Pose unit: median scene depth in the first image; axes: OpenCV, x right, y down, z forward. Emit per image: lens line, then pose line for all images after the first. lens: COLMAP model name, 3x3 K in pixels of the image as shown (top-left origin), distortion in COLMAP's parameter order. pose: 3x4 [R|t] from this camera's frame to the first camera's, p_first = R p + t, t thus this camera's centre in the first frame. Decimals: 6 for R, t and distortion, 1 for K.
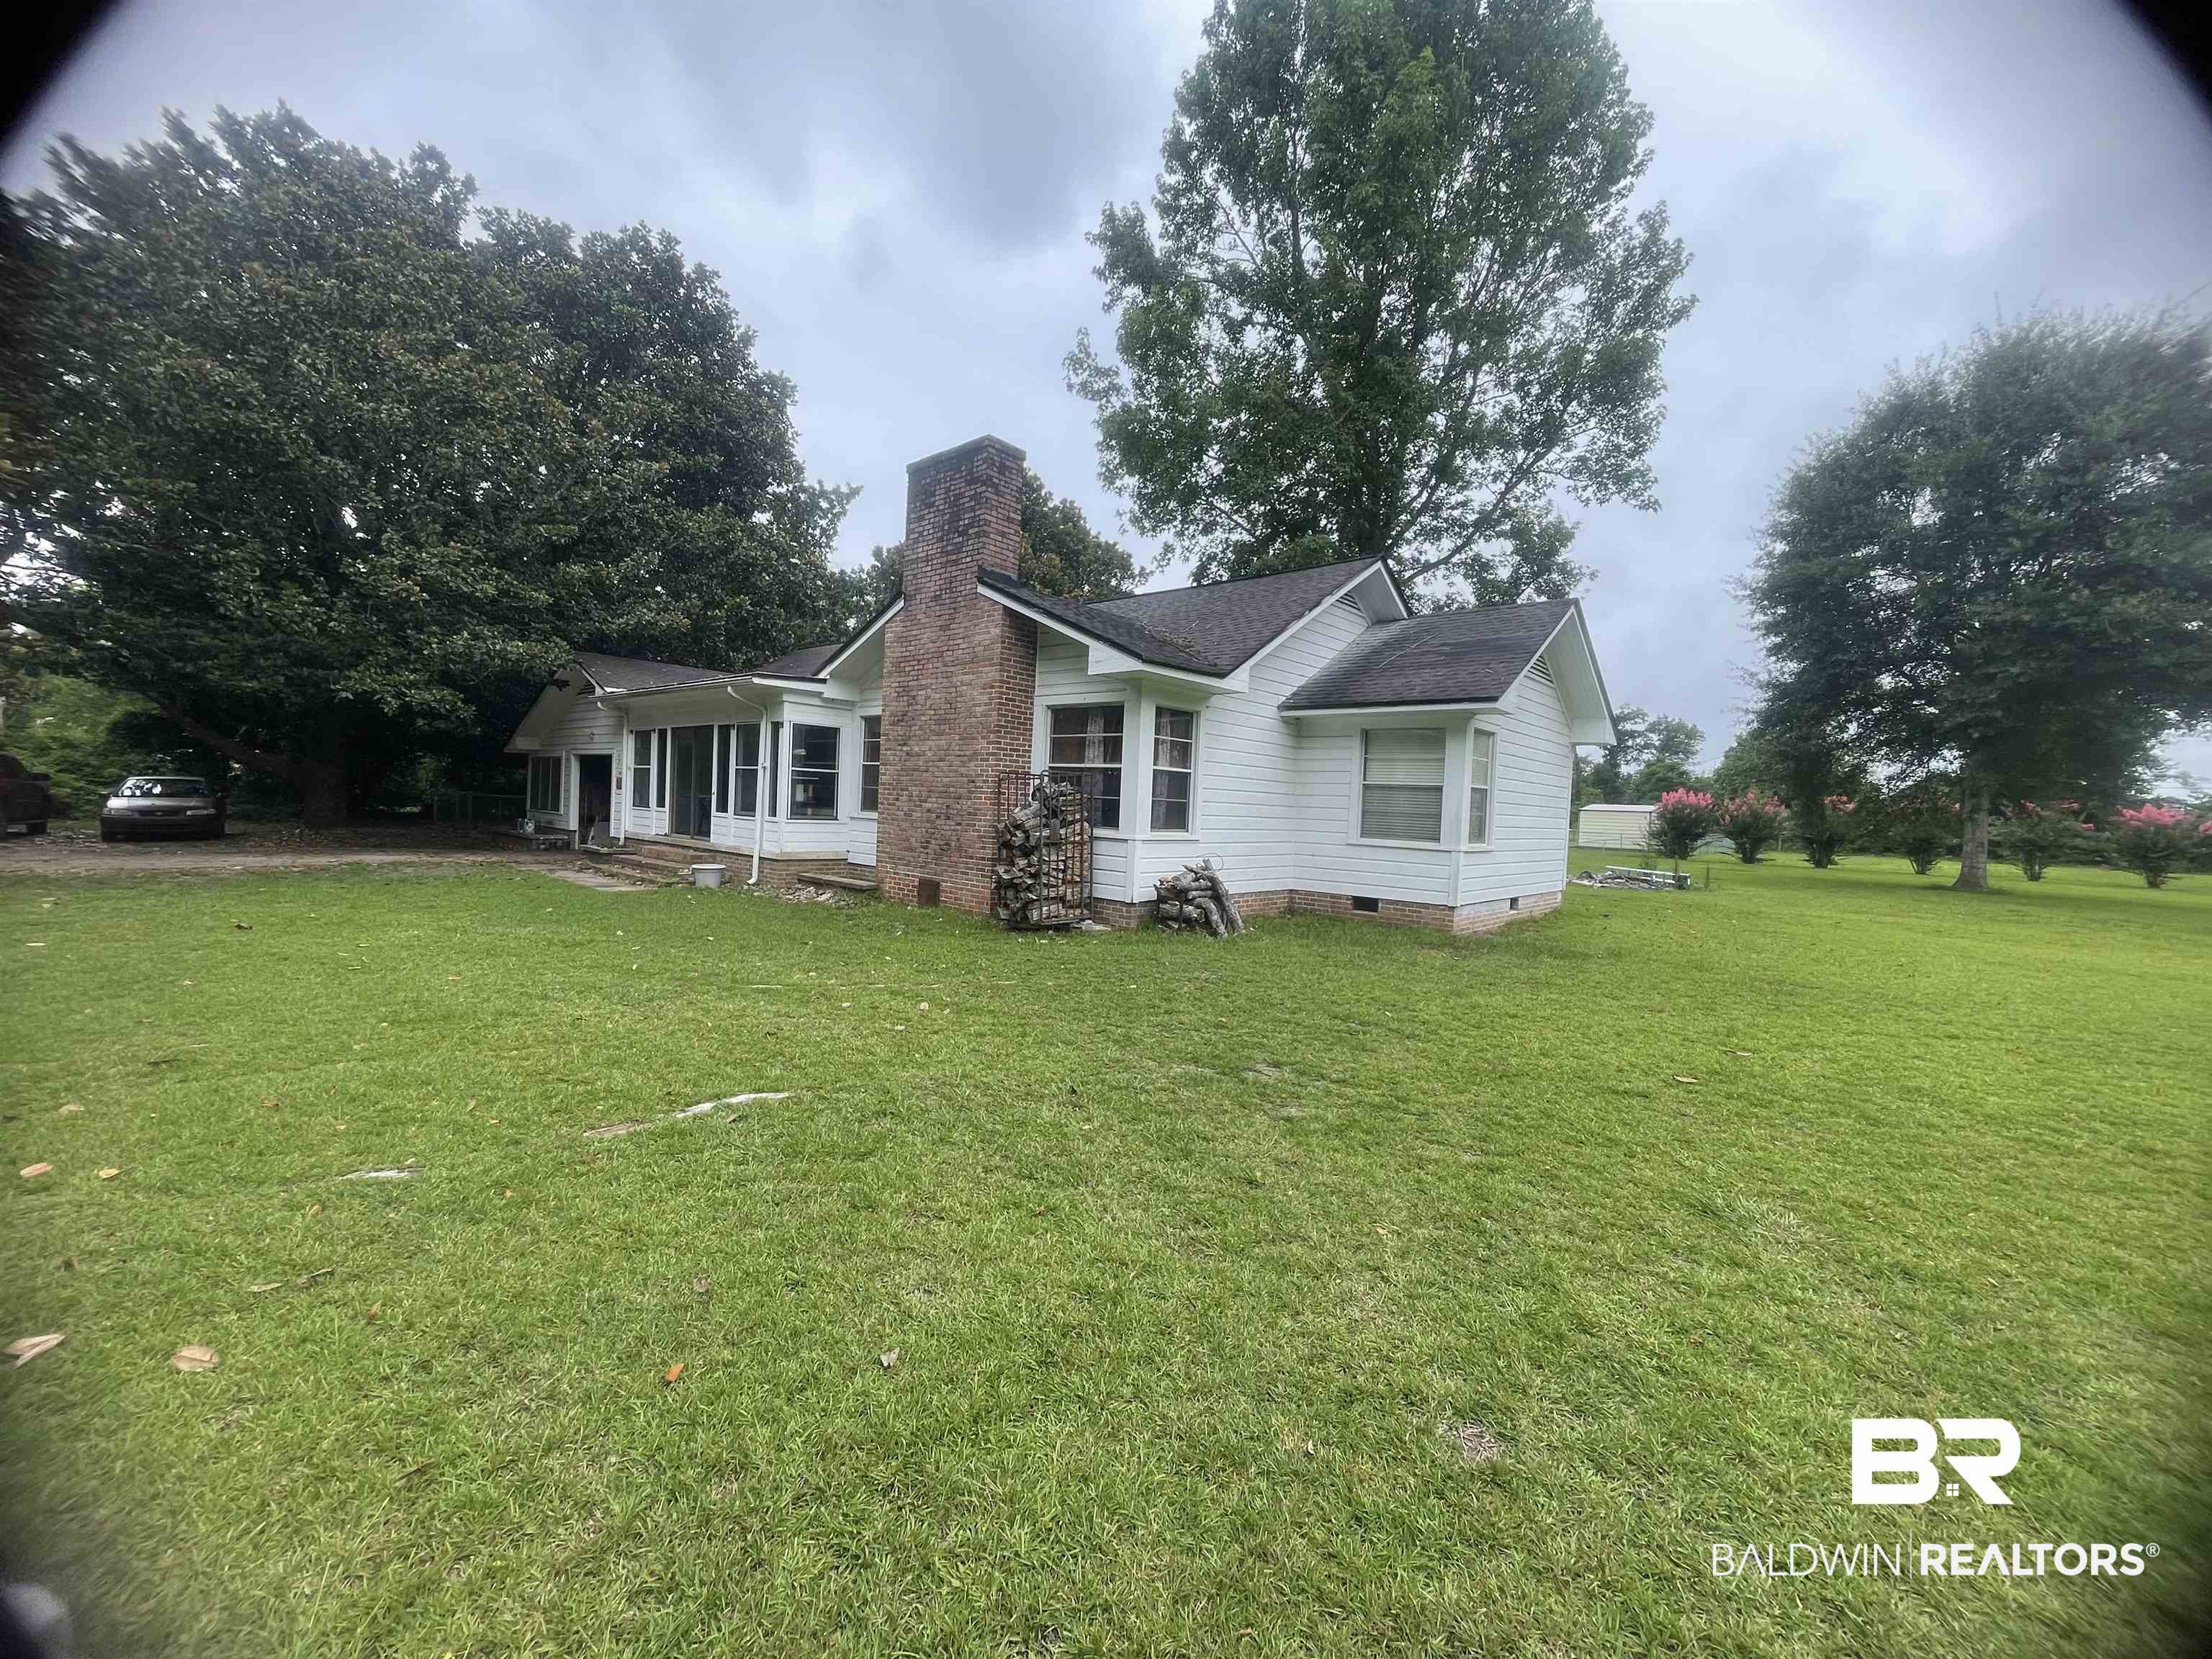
lens RADIAL K [[893.0, 0, 1107.5], [0, 893.0, 828.2], [0, 0, 1]] dist [-0.001636, -0.001331]
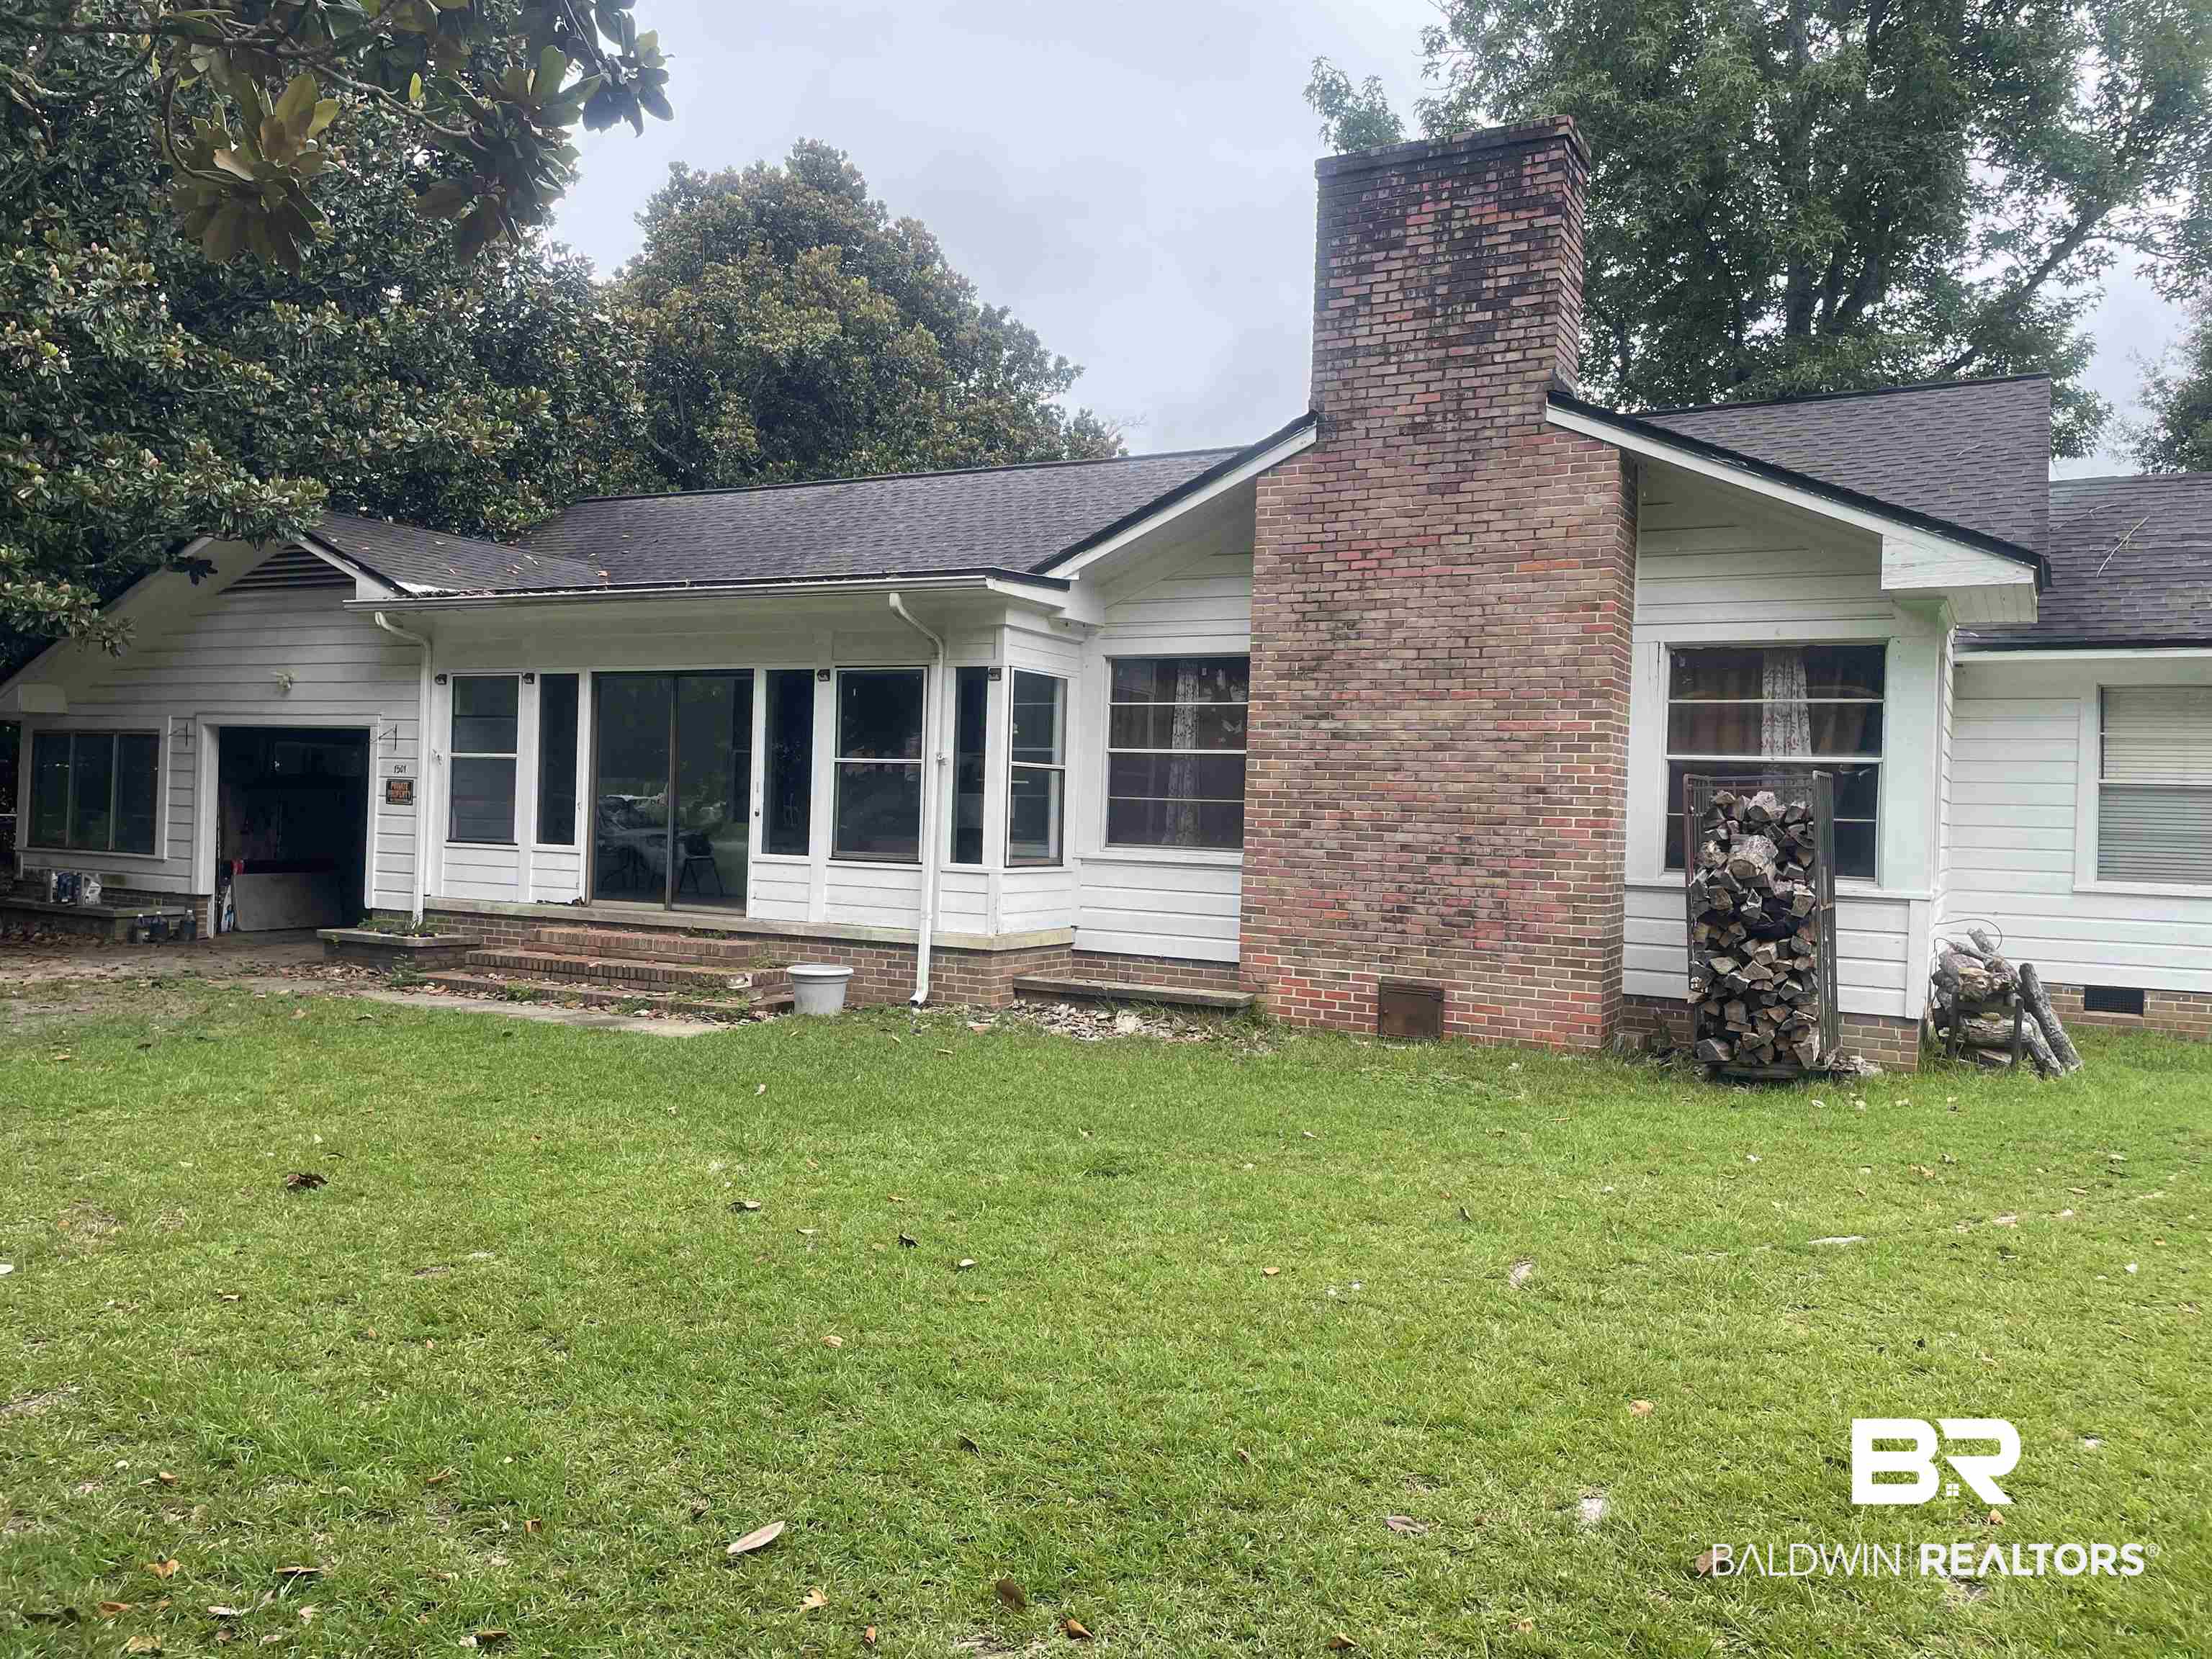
lens RADIAL K [[1668.5, 0, 1105.4], [0, 1668.5, 807.4], [0, 0, 1]] dist [0.086917, -0.107342]
pose [[0.973246, -0.014495, 0.229307, -0.577567], [0.019123, 0.999656, -0.017975, -0.028447], [-0.228967, 0.021879, 0.973188, 0.114028]]
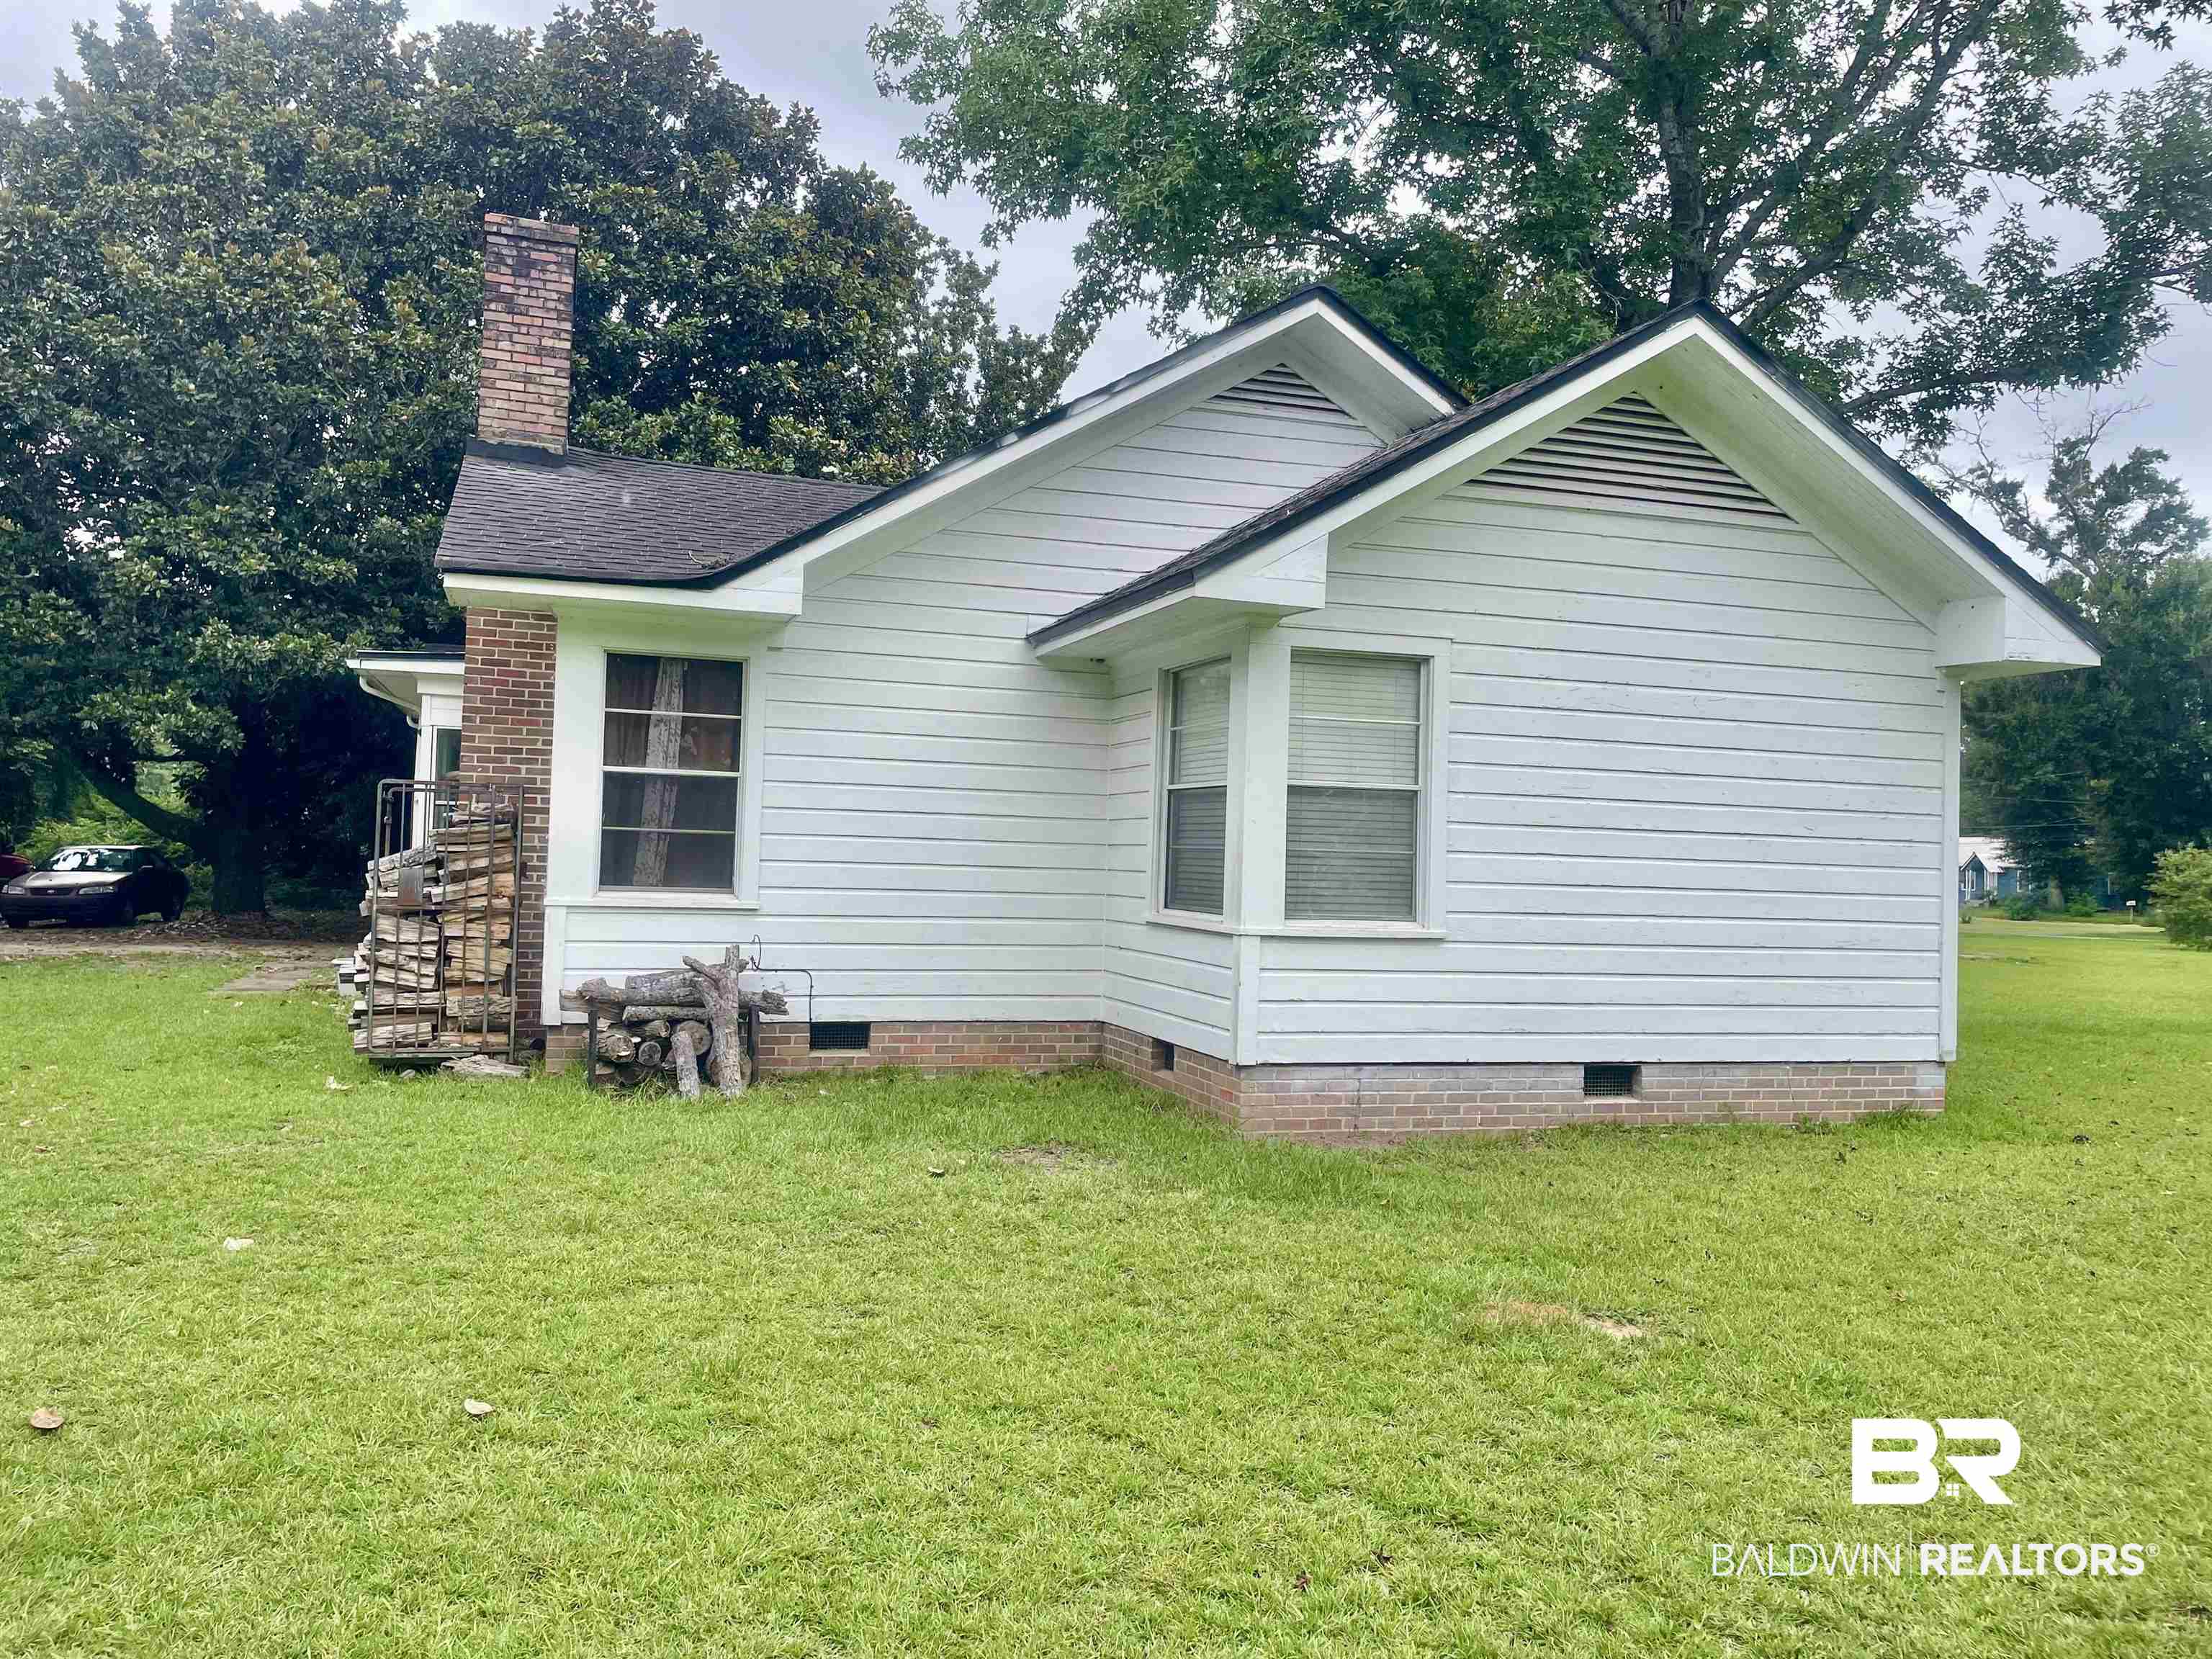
lens RADIAL K [[1668.5, 0, 1138.8], [0, 1668.5, 797.7], [0, 0, 1]] dist [0.086917, -0.107342]
pose [[0.866279, -0.035251, -0.498316, 0.696033], [-0.006086, 0.996689, -0.081085, 0.023456], [0.499524, 0.073275, 0.863196, 0.255894]]
